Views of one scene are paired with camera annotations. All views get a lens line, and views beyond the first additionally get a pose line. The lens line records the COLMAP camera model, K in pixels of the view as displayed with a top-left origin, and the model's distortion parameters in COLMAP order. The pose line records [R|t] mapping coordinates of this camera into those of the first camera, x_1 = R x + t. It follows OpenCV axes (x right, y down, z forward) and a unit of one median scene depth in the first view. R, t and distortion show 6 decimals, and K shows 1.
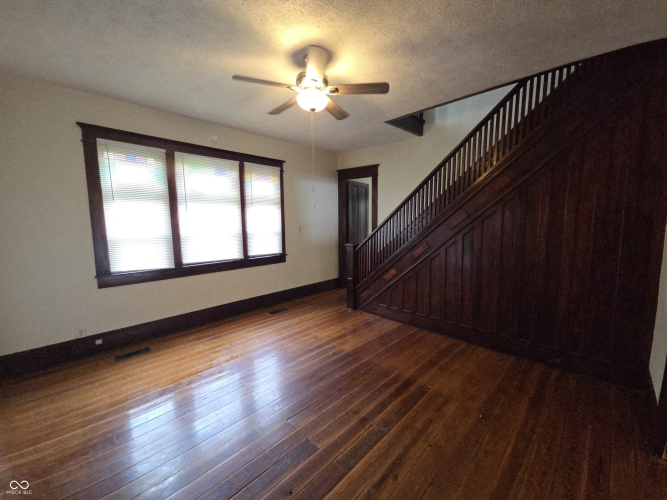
lens RADIAL K [[273.0, 0, 335.8], [0, 273.0, 250.3], [0, 0, 1]] dist [0.001686, -0.000297]
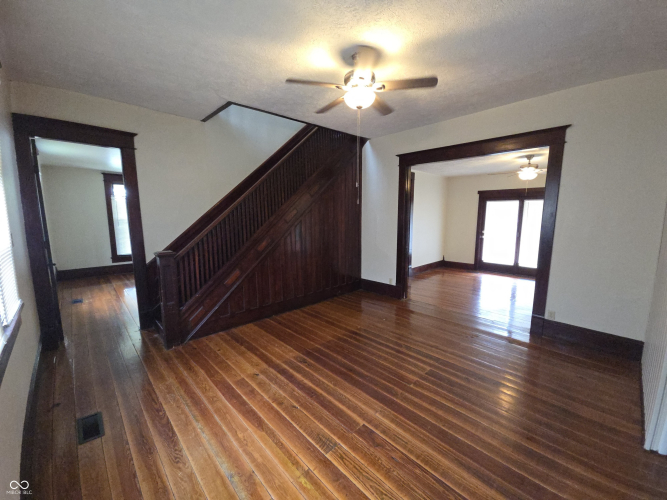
lens RADIAL K [[273.0, 0, 335.0], [0, 273.0, 248.9], [0, 0, 1]] dist [0.001686, -0.000297]
pose [[0.030241, -0.121106, 0.992179, -0.788110], [0.122134, 0.985642, 0.116586, -0.078033], [-0.992053, 0.117653, 0.044598, 0.742653]]
